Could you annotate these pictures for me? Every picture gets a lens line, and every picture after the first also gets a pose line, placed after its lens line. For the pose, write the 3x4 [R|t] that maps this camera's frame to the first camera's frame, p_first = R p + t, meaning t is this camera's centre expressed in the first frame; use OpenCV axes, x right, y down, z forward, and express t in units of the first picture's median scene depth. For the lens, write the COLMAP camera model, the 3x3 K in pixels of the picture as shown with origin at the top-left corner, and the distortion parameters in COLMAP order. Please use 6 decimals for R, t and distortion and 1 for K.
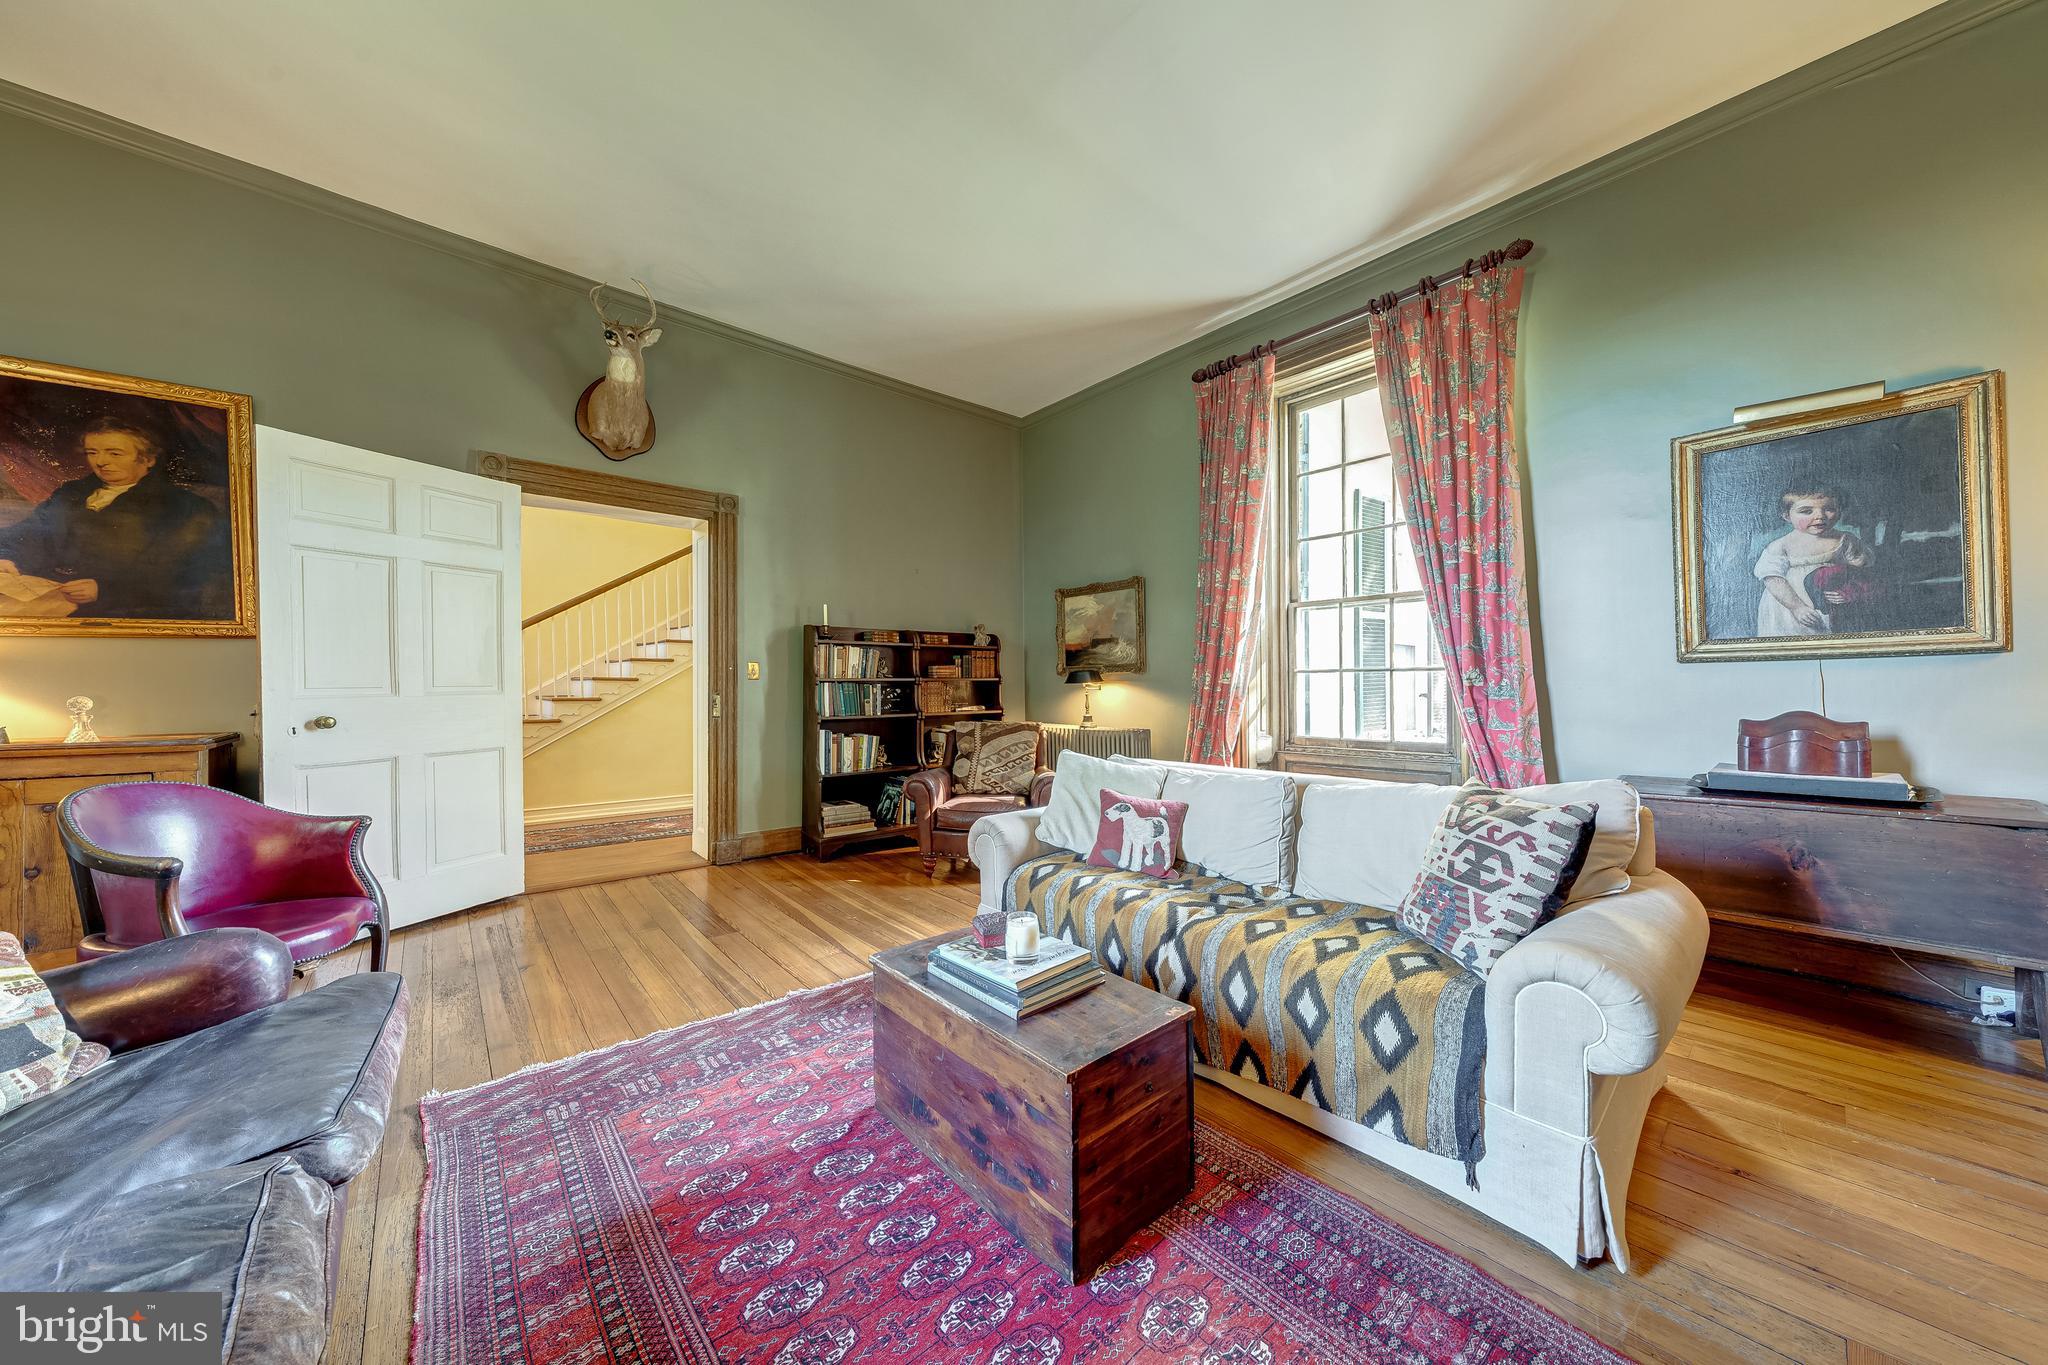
lens RADIAL K [[696.8, 0, 1022.2], [0, 696.8, 679.1], [0, 0, 1]] dist [-0.000780, -0.000052]
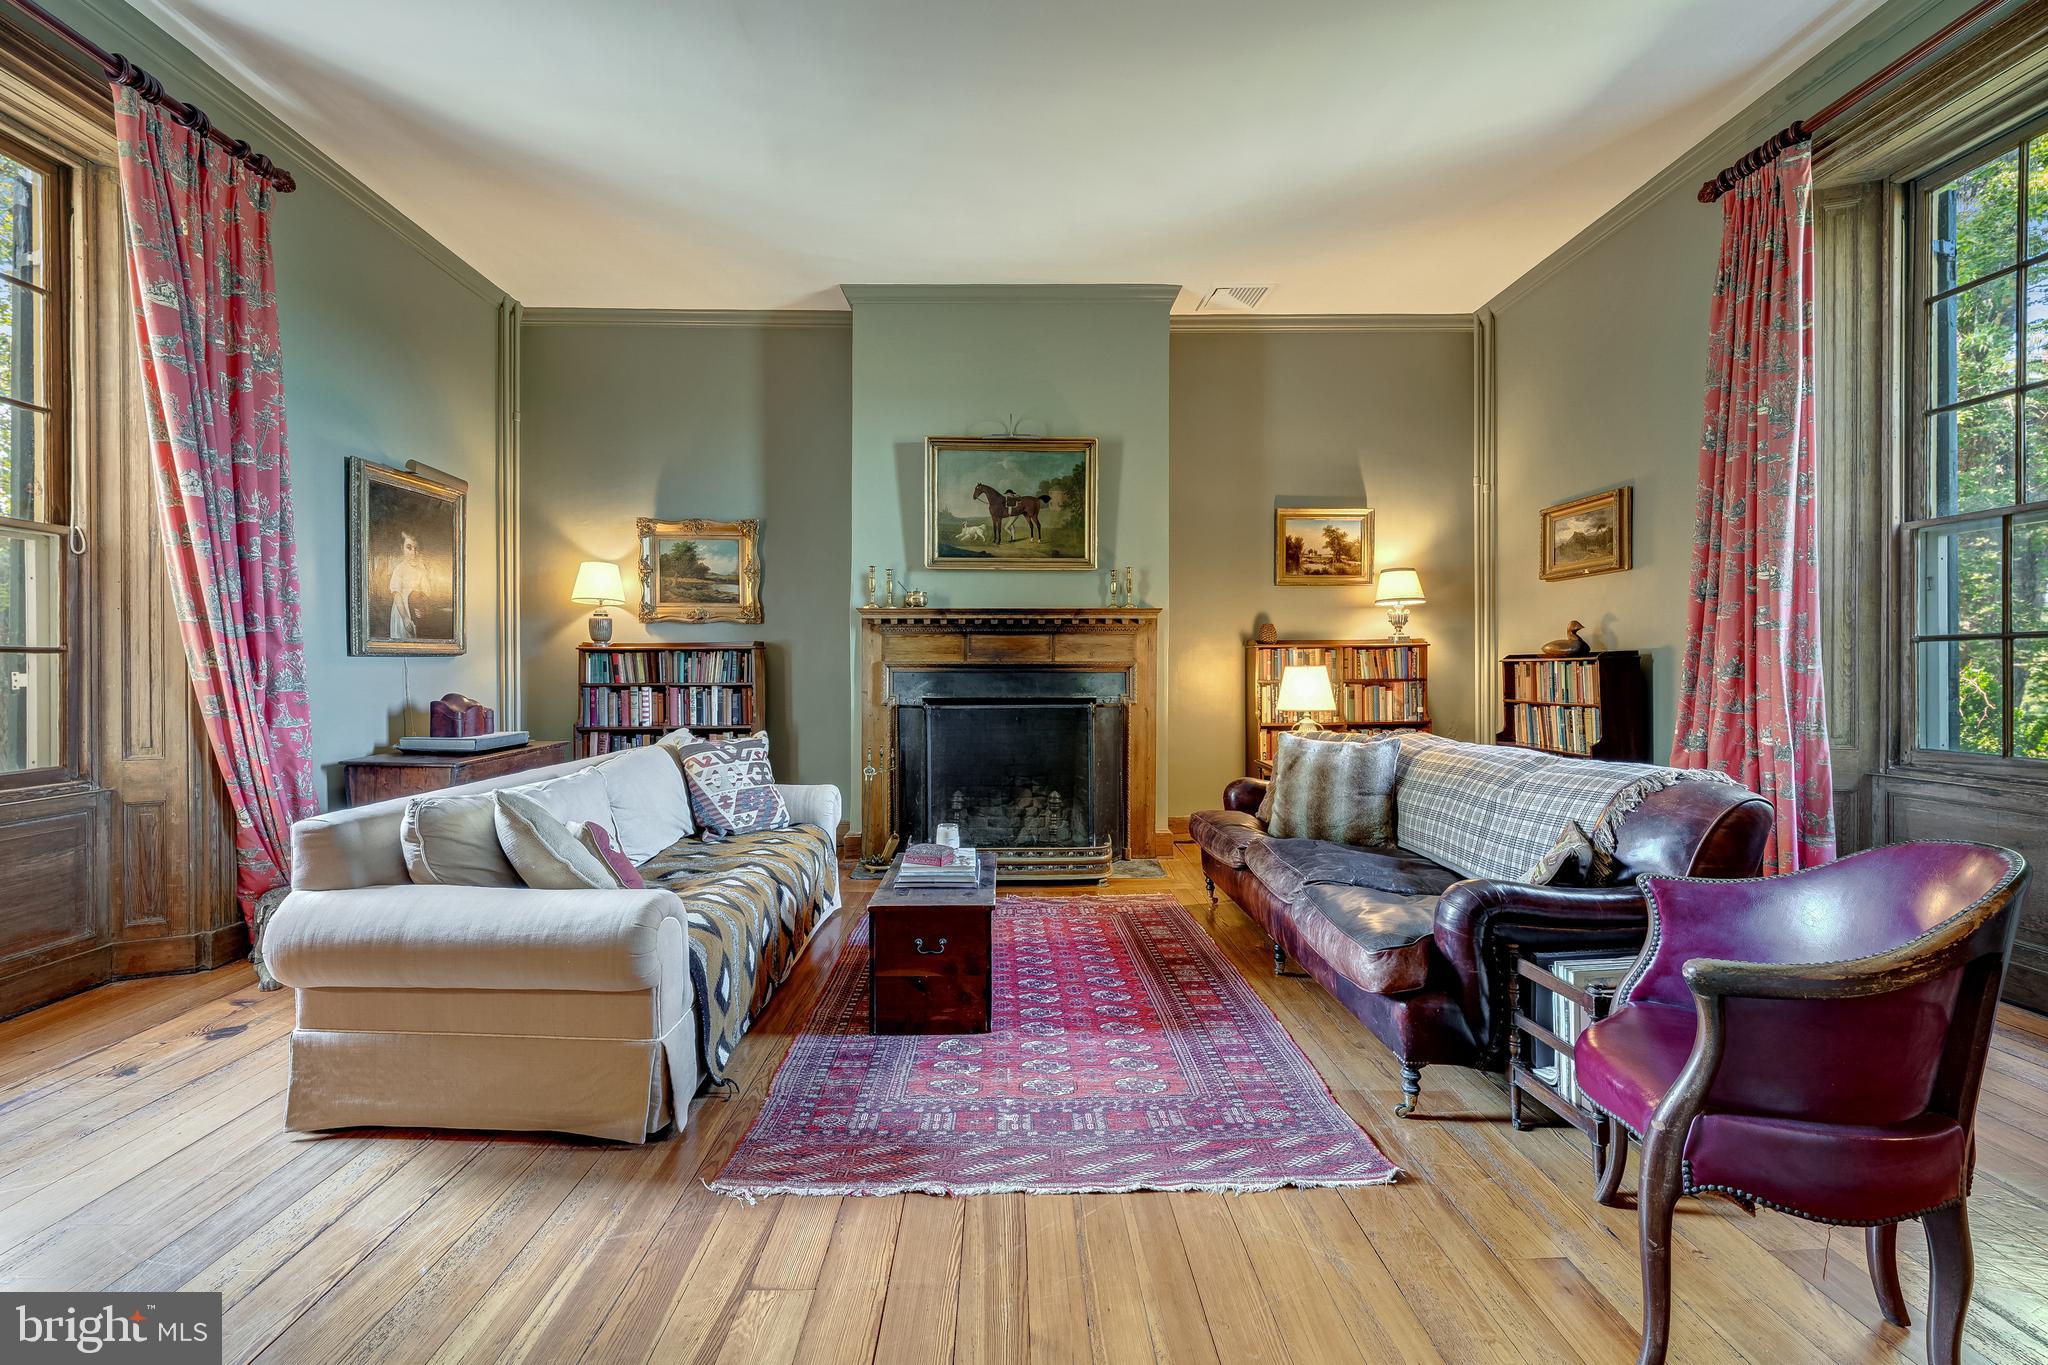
lens RADIAL K [[872.5, 0, 1016.3], [0, 872.5, 678.7], [0, 0, 1]] dist [0.000951, 0.000080]
pose [[-0.774990, -0.002311, 0.631970, -1.068455], [-0.003203, 0.999995, -0.000270, 0.014257], [-0.631966, -0.002233, -0.774993, 1.924660]]
